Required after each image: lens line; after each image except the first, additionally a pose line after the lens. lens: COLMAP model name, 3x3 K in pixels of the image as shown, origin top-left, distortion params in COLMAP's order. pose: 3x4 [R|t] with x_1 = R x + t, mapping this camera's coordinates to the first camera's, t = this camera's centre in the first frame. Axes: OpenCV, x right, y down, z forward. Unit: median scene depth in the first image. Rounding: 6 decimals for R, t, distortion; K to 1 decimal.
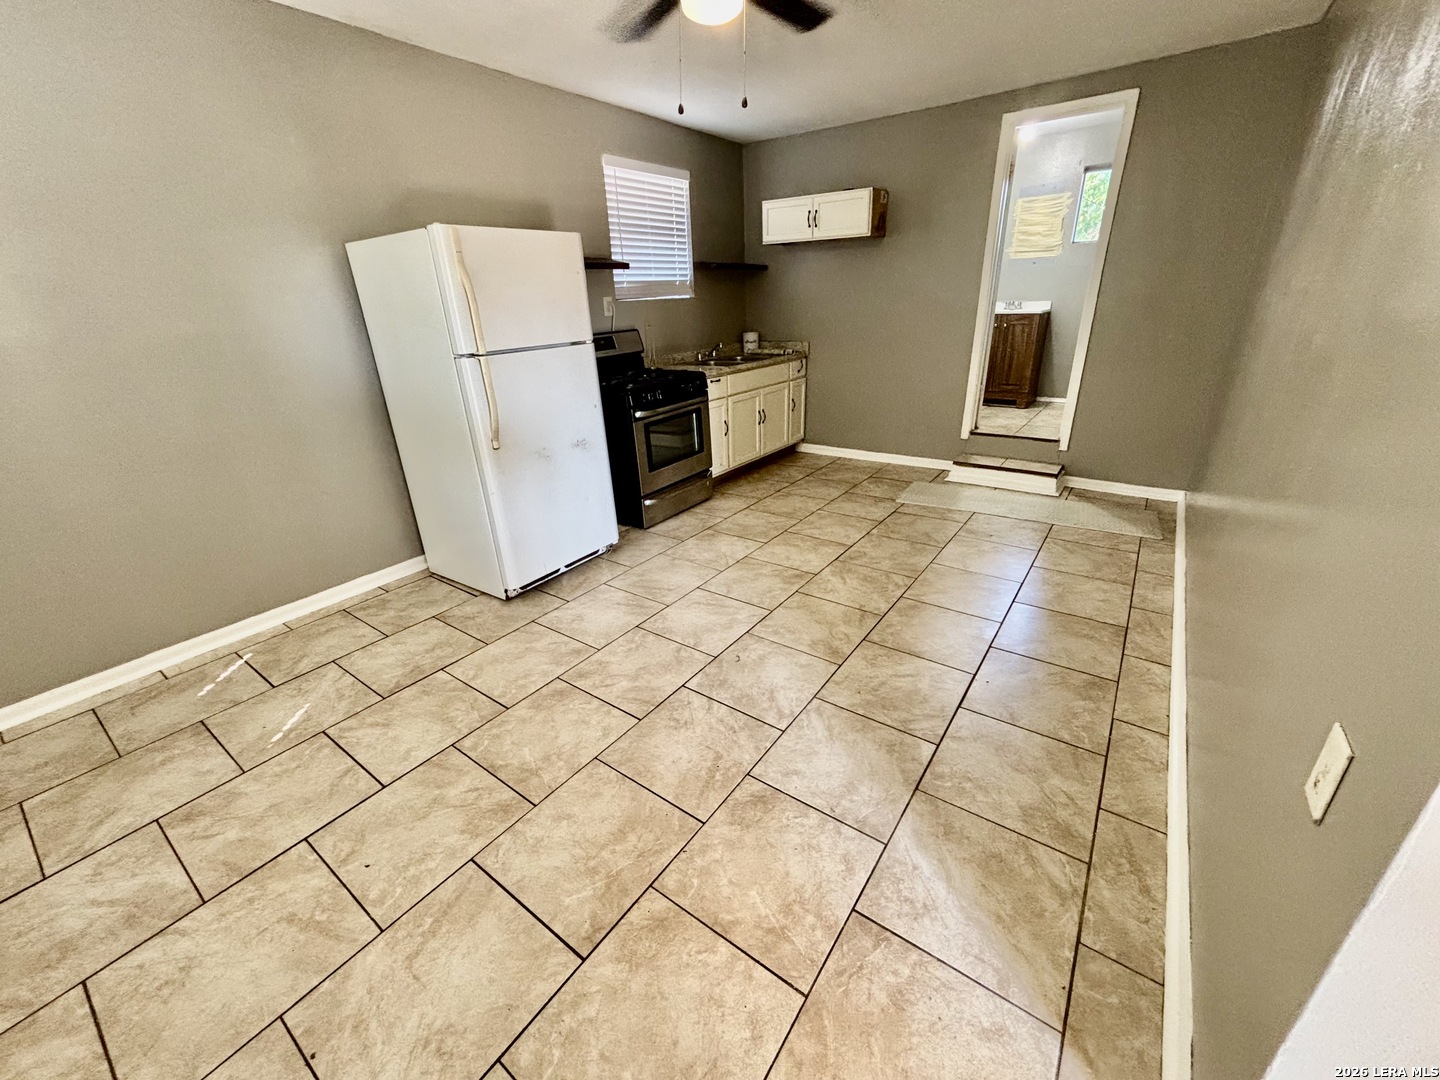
lens RADIAL K [[582.6, 0, 721.3], [0, 582.6, 537.1], [0, 0, 1]] dist [0.000070, -0.000163]
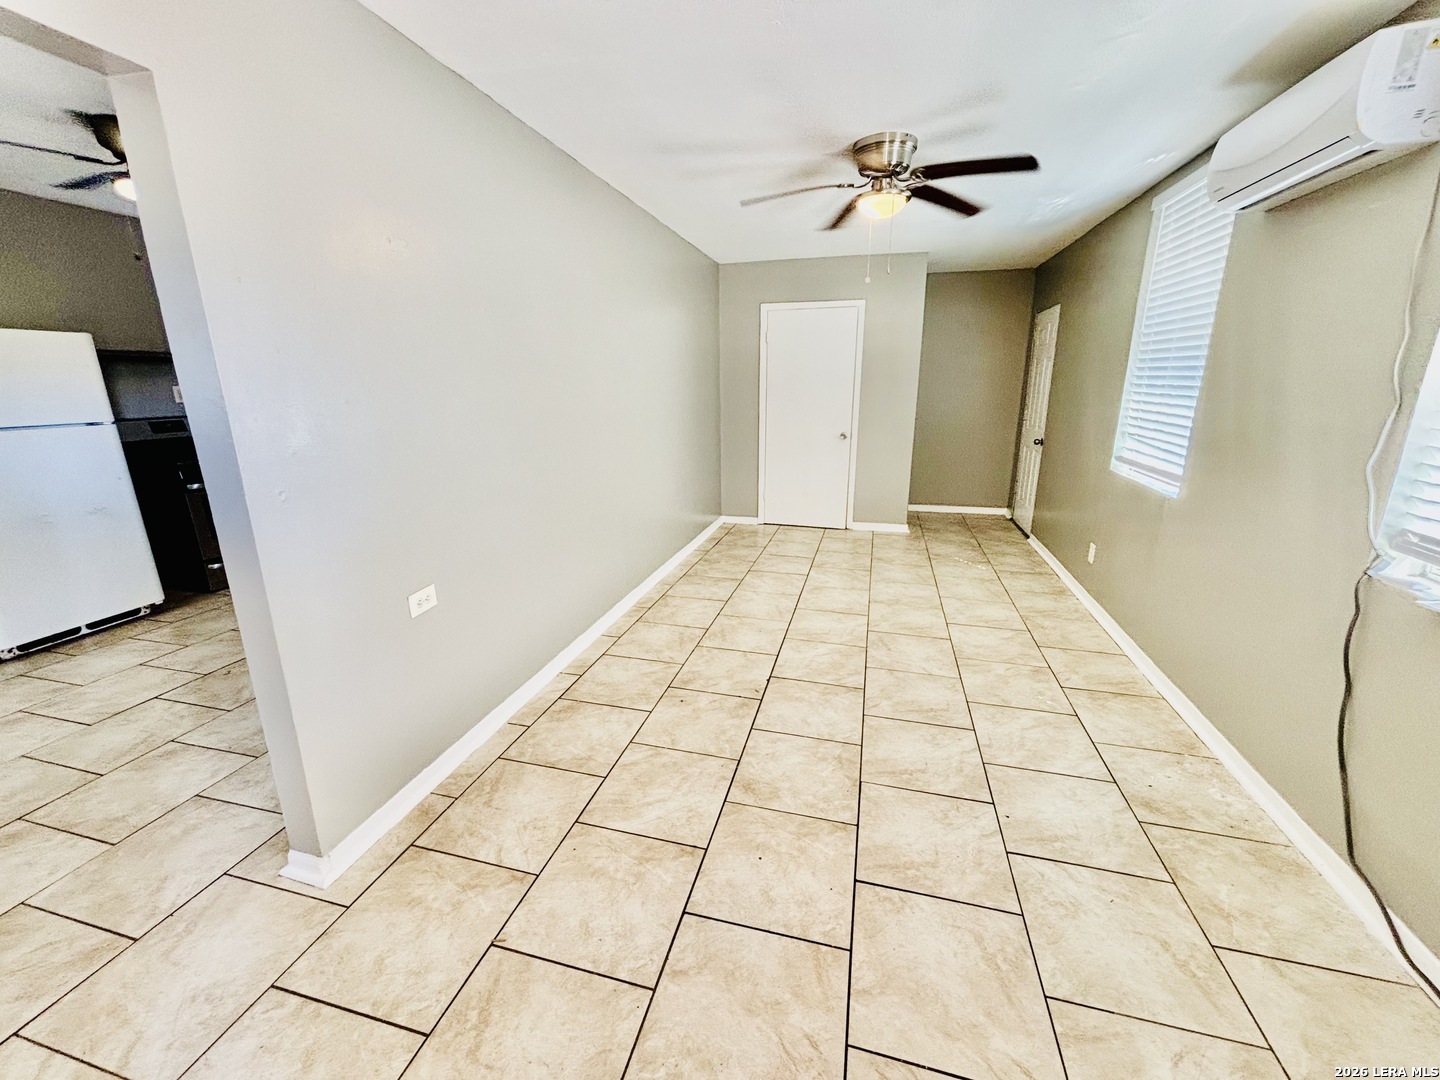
lens RADIAL K [[582.6, 0, 717.1], [0, 582.6, 534.5], [0, 0, 1]] dist [0.000070, -0.000163]
pose [[0.935156, -0.051632, 0.350454, 0.484651], [0.105113, 0.985208, -0.135335, 0.164418], [-0.338282, 0.163397, 0.926751, -0.437038]]
